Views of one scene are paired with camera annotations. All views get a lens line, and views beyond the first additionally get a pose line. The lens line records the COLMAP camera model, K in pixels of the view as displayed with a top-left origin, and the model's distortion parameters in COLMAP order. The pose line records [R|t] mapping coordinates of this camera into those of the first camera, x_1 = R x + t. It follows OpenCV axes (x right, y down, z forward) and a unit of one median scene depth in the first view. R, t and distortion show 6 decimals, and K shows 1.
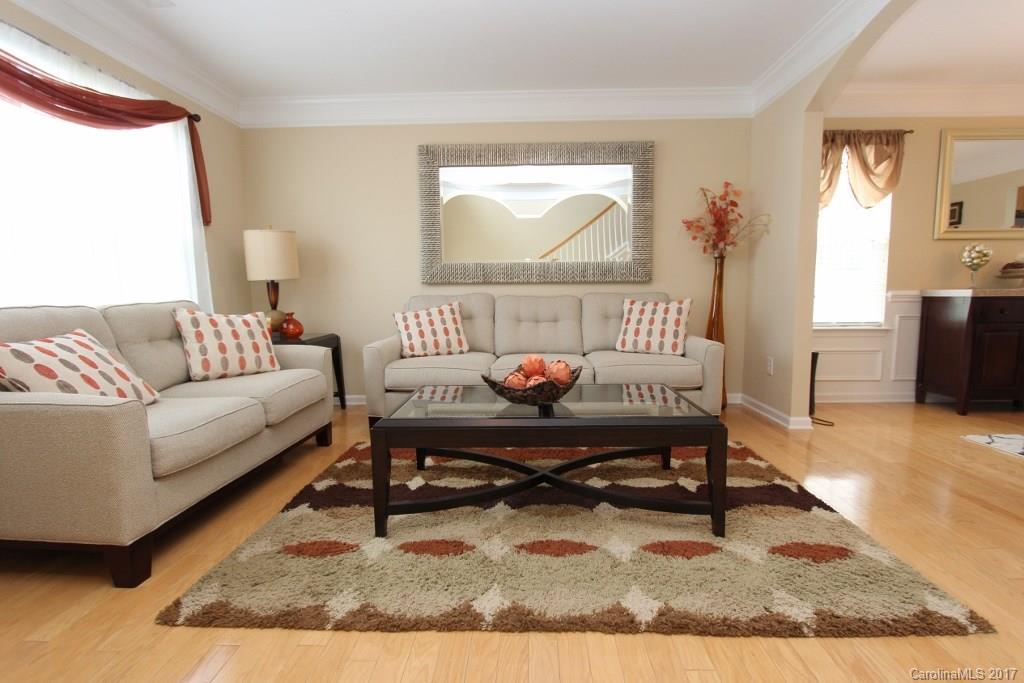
lens RADIAL K [[475.8, 0, 521.3], [0, 475.8, 345.0], [0, 0, 1]] dist [-0.018414, 0.001775]
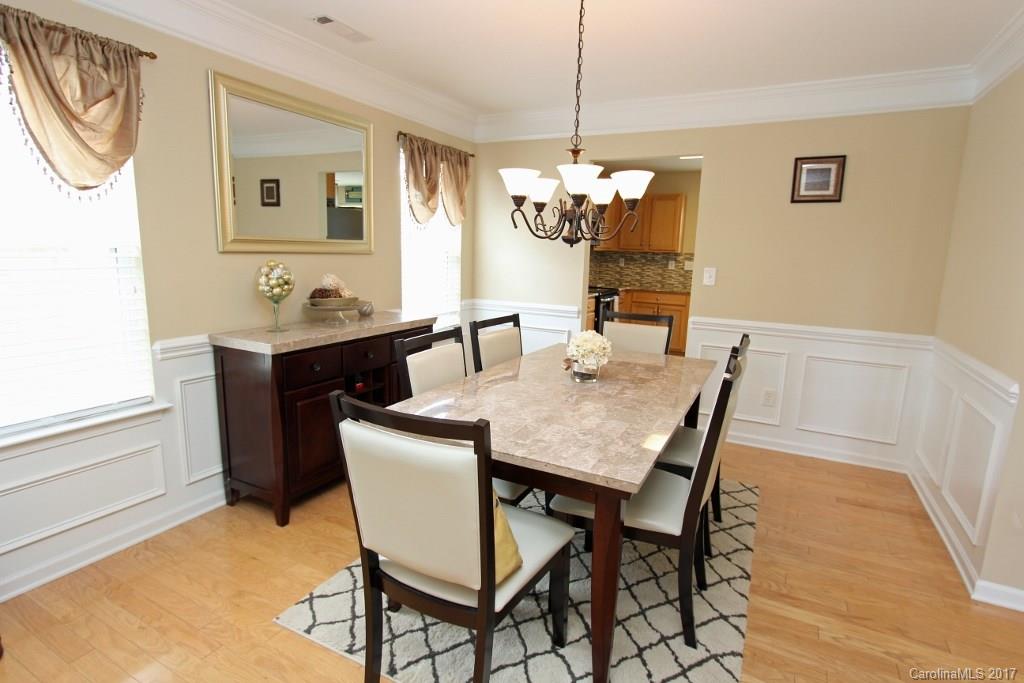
lens RADIAL K [[528.1, 0, 521.5], [0, 528.1, 345.2], [0, 0, 1]] dist [-0.017552, 0.003611]
pose [[0.429008, -0.138232, 0.892661, 0.426348], [0.057048, 0.990395, 0.125949, -0.173239], [-0.901497, -0.003108, 0.432773, 0.345556]]
